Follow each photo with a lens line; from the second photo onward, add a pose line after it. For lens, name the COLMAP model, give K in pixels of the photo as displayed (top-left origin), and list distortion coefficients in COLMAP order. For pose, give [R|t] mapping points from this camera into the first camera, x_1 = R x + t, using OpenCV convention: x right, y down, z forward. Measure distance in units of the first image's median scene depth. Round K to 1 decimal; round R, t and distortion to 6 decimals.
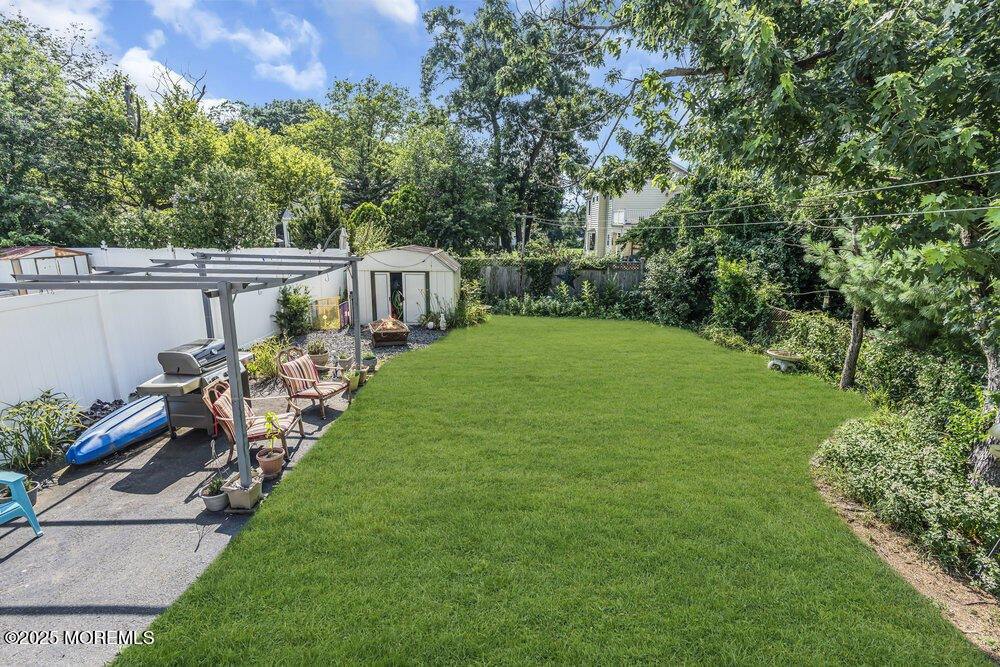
lens RADIAL K [[461.3, 0, 496.9], [0, 461.3, 332.9], [0, 0, 1]] dist [-0.001172, 0.000876]
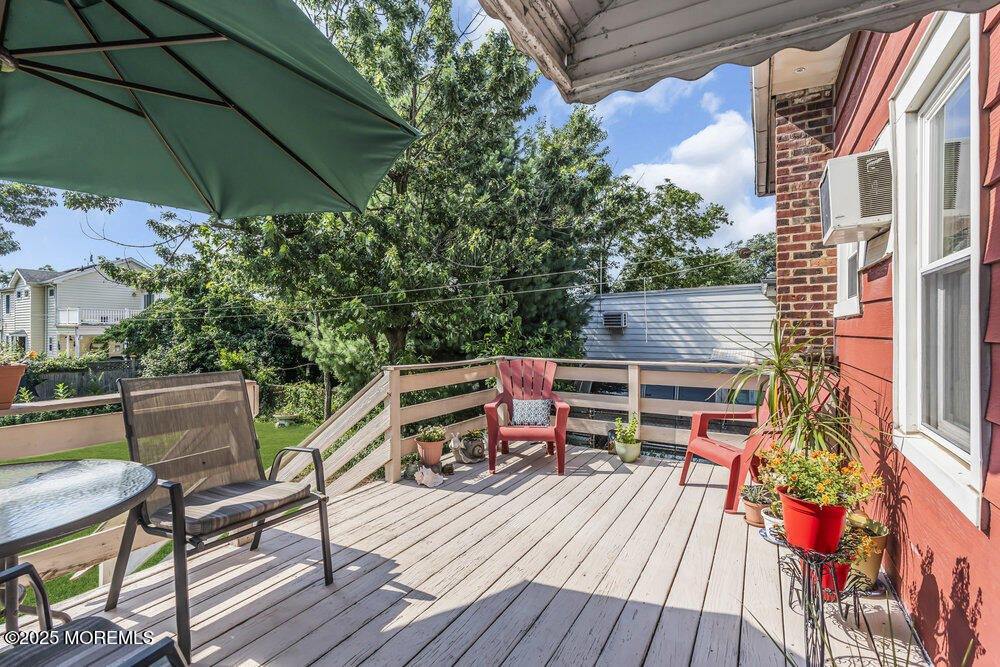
lens RADIAL K [[419.5, 0, 478.3], [0, 419.5, 331.3], [0, 0, 1]] dist [-0.000589, 0.000046]
pose [[0.520842, -0.007768, 0.853618, -0.096093], [0.190662, 0.975757, -0.107454, 0.034642], [-0.832089, 0.218719, 0.509696, -0.109820]]
